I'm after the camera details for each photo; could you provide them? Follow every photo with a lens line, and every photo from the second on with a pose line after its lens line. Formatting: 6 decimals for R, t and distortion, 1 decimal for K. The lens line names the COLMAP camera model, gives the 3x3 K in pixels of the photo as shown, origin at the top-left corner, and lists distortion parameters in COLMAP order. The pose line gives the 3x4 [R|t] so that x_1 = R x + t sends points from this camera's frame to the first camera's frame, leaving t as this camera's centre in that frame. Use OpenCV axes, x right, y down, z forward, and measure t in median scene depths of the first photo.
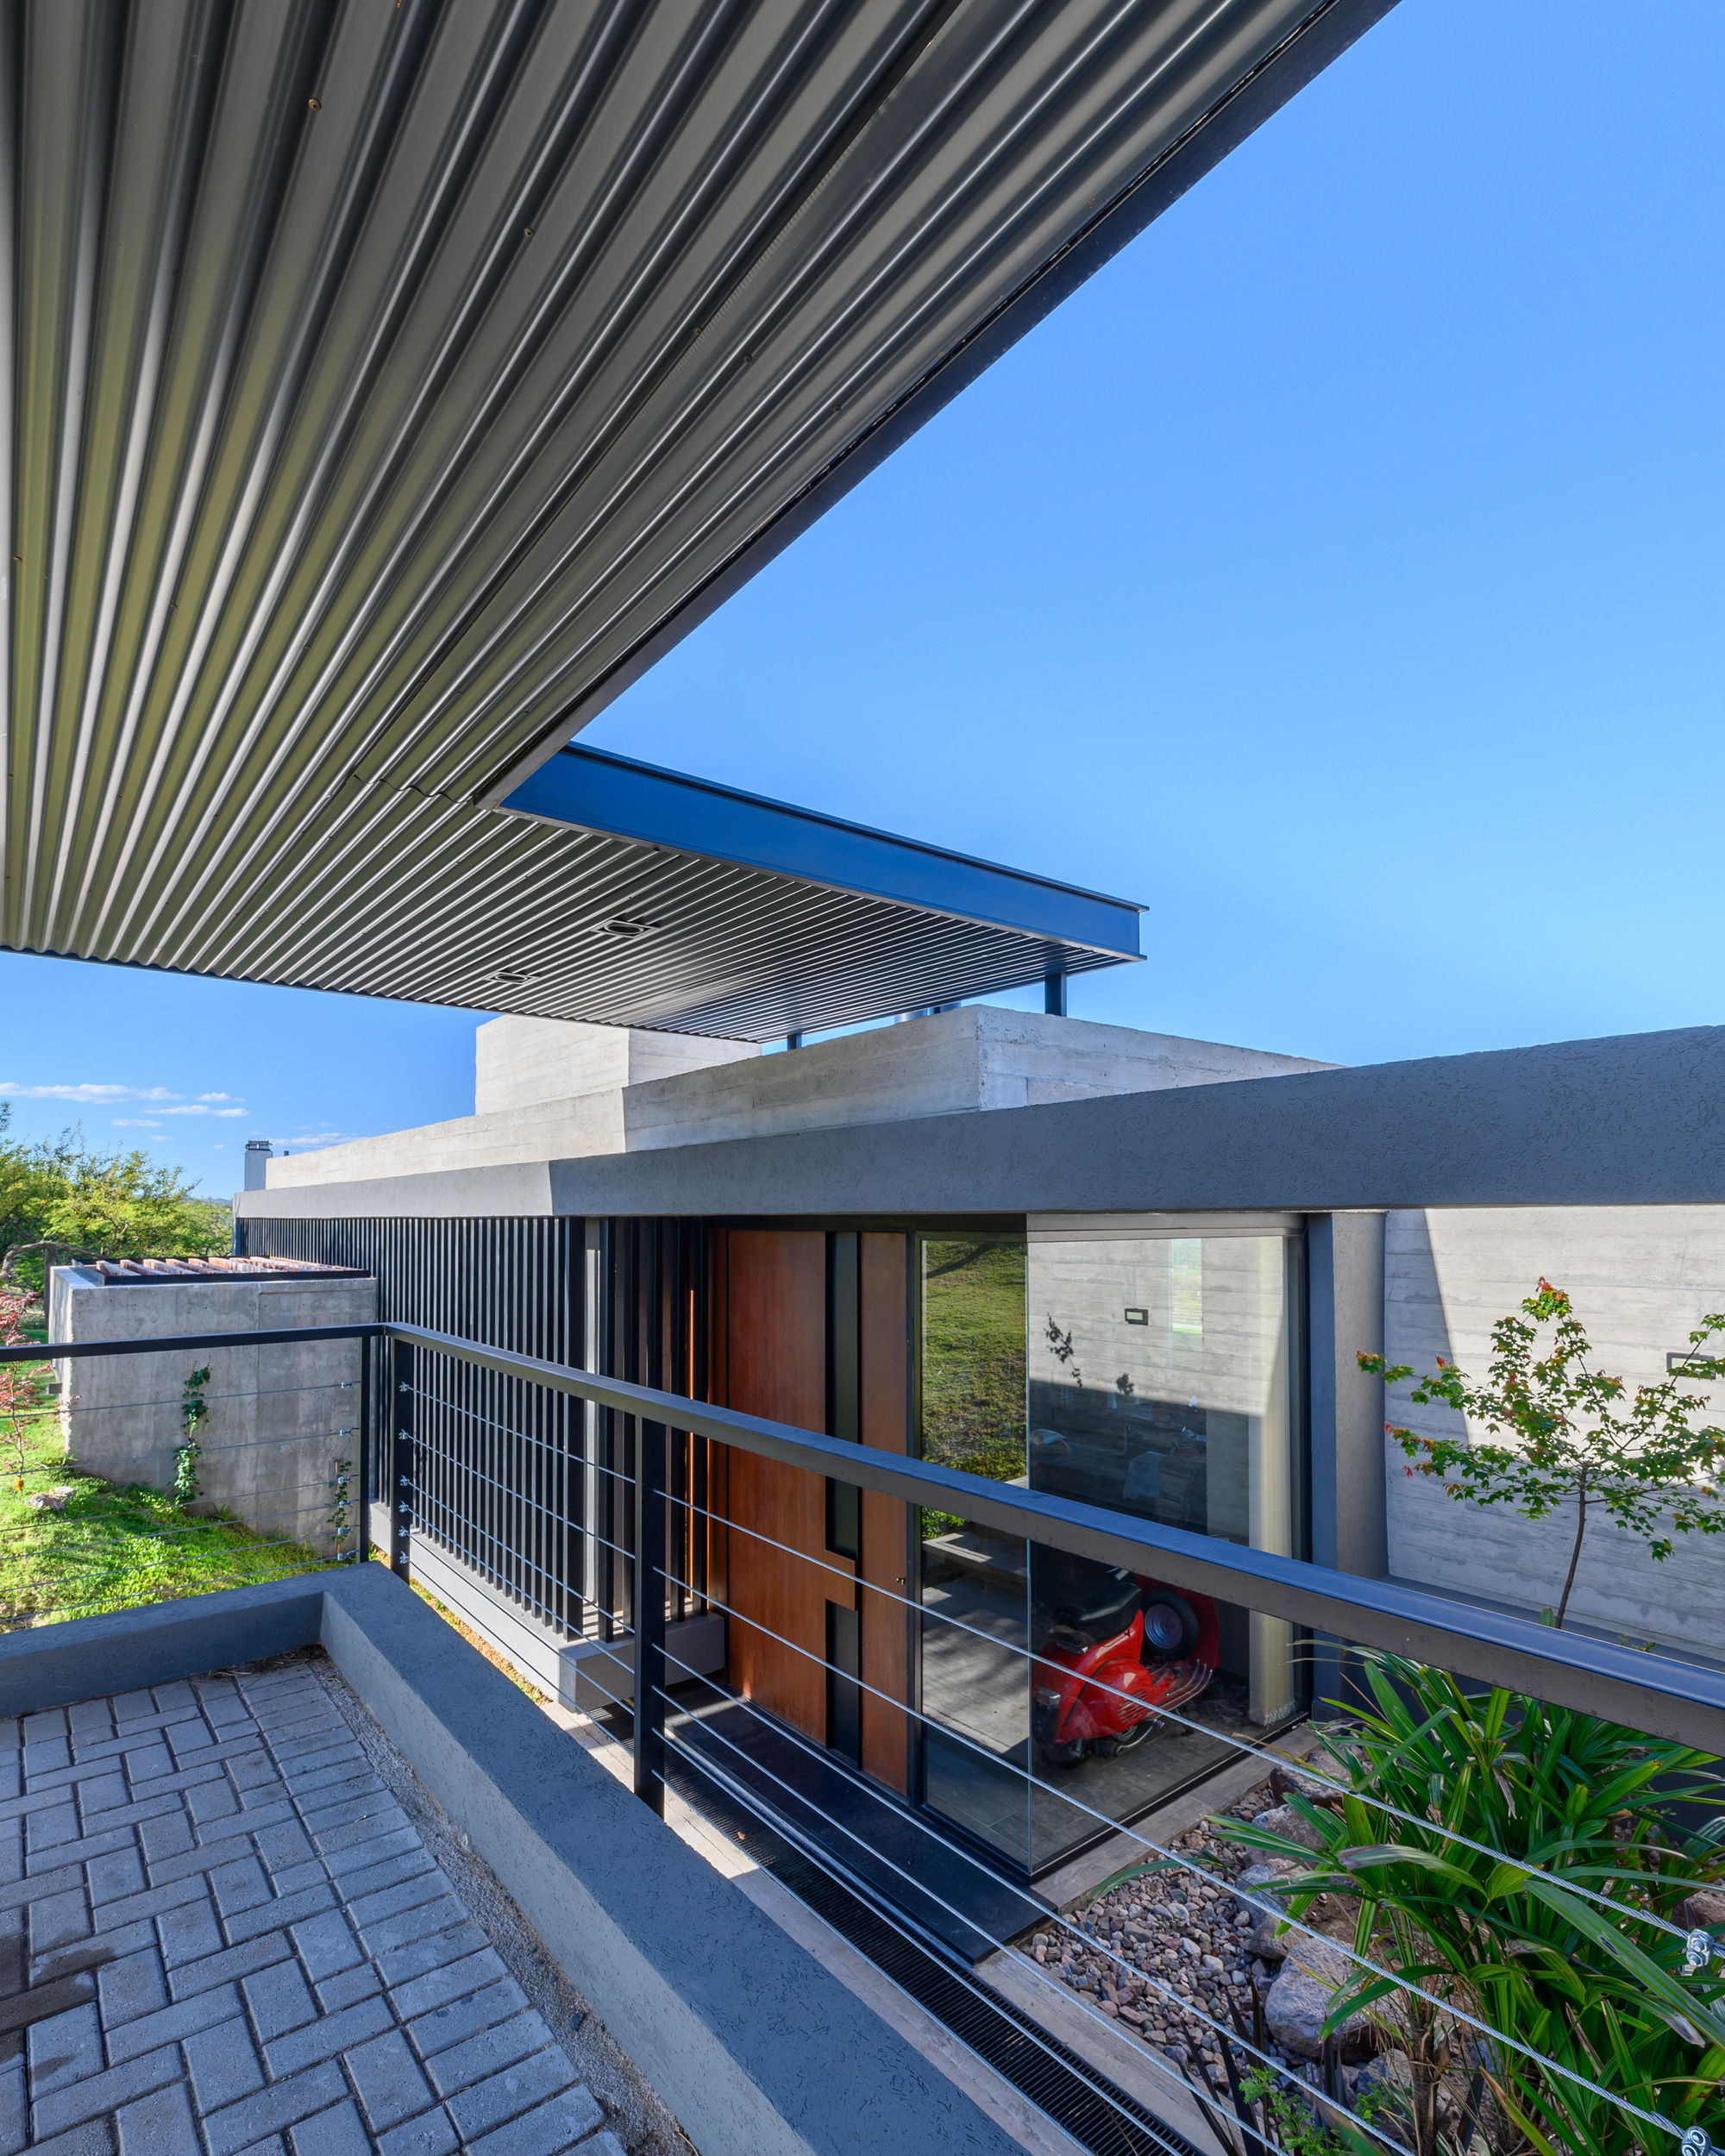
lens RADIAL K [[1070.7, 0, 868.6], [0, 1070.7, 1176.9], [0, 0, 1]] dist [0.002684, 0.000578]
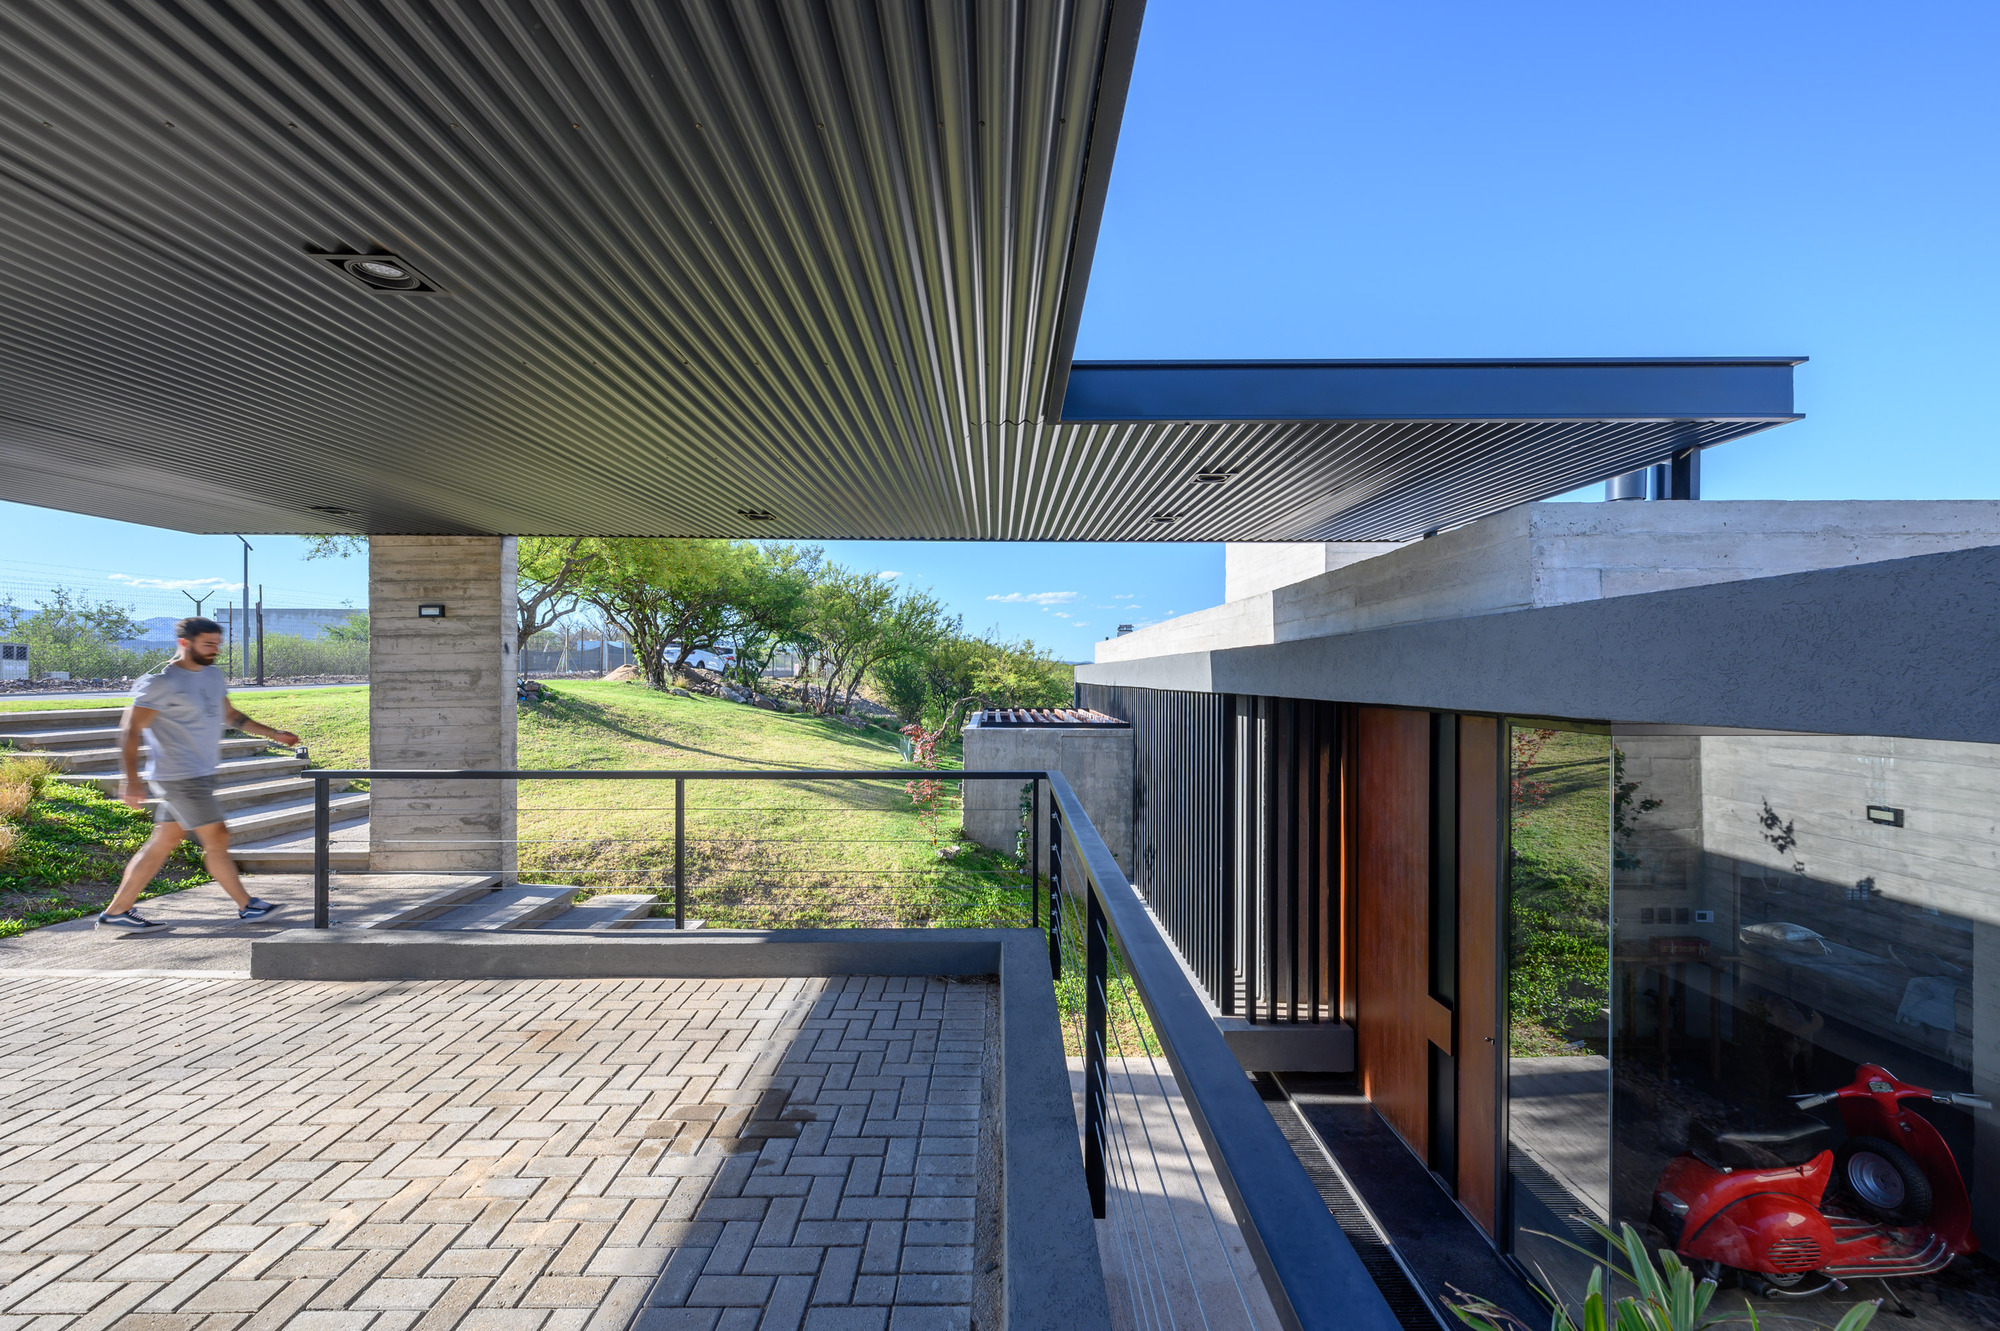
lens RADIAL K [[826.8, 0, 1000.0], [0, 826.8, 665.5], [0, 0, 1]] dist [0.002235, 0.000512]
pose [[0.777056, -0.003746, -0.629421, 0.149422], [0.019711, 0.999637, 0.018385, -0.021948], [0.629123, -0.026693, 0.776847, 0.044731]]
